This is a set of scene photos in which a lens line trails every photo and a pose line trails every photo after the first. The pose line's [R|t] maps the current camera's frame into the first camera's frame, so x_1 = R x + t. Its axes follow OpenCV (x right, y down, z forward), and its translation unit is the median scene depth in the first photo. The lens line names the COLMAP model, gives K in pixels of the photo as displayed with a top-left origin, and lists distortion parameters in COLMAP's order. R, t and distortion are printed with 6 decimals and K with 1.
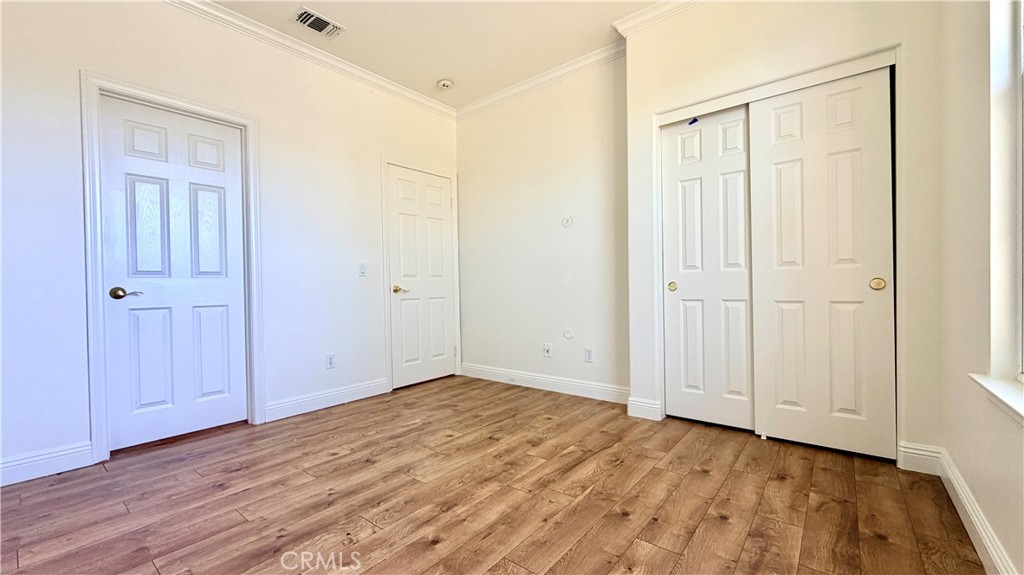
lens RADIAL K [[409.2, 0, 510.2], [0, 409.2, 290.3], [0, 0, 1]] dist [0.001256, 0.000209]
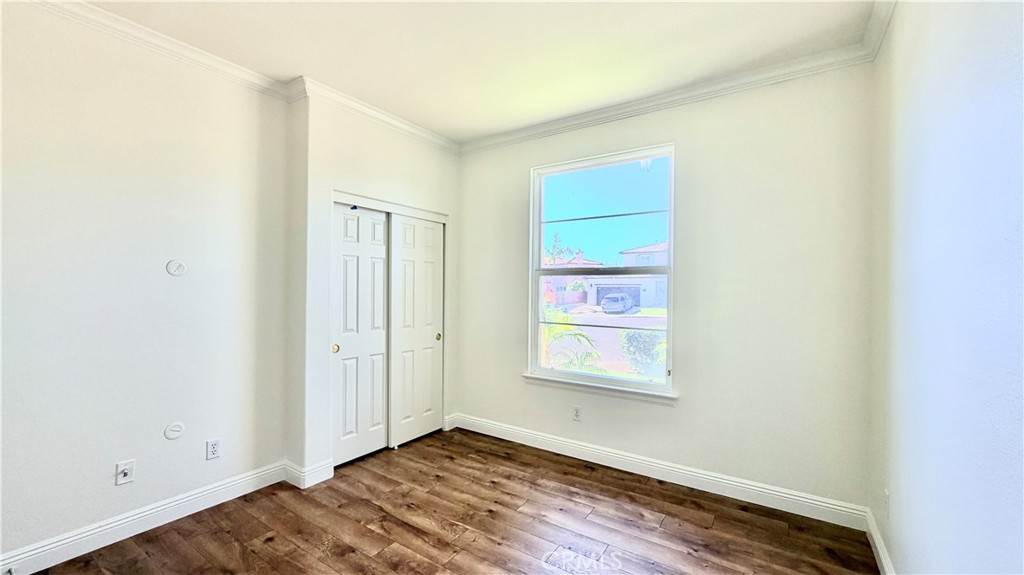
lens RADIAL K [[409.2, 0, 510.2], [0, 409.2, 290.3], [0, 0, 1]] dist [0.001256, 0.000209]
pose [[-0.090493, 0.013972, 0.995799, -1.023913], [0.002226, 0.999902, -0.013827, -0.206309], [-0.995895, 0.000966, -0.090516, 0.871518]]
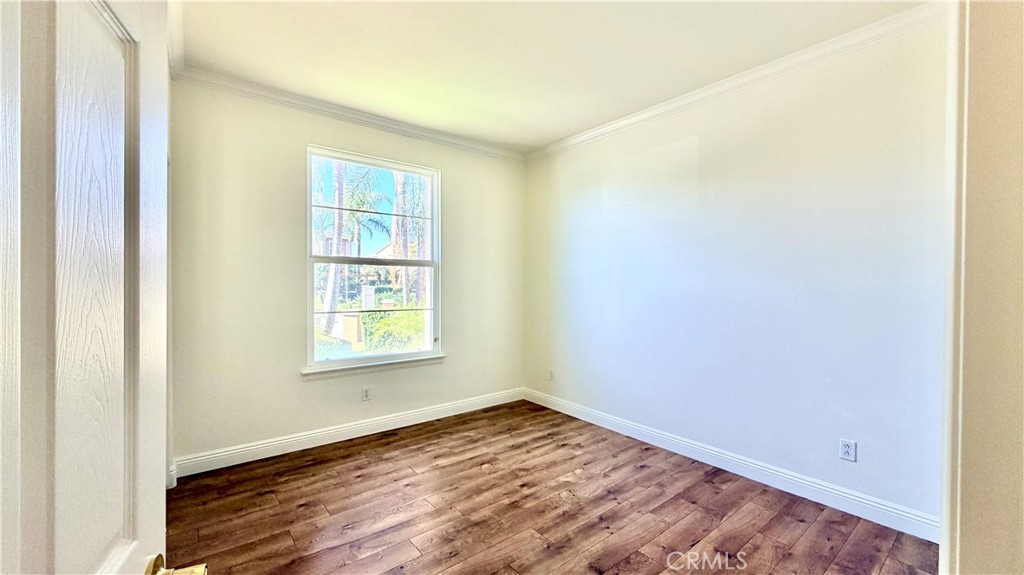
lens RADIAL K [[409.2, 0, 510.2], [0, 409.2, 290.3], [0, 0, 1]] dist [0.001256, 0.000209]
pose [[-0.977084, 0.007682, 0.212713, -0.384063], [0.013182, 0.999614, 0.024450, -0.213278], [-0.212443, 0.026694, -0.976809, 2.032275]]
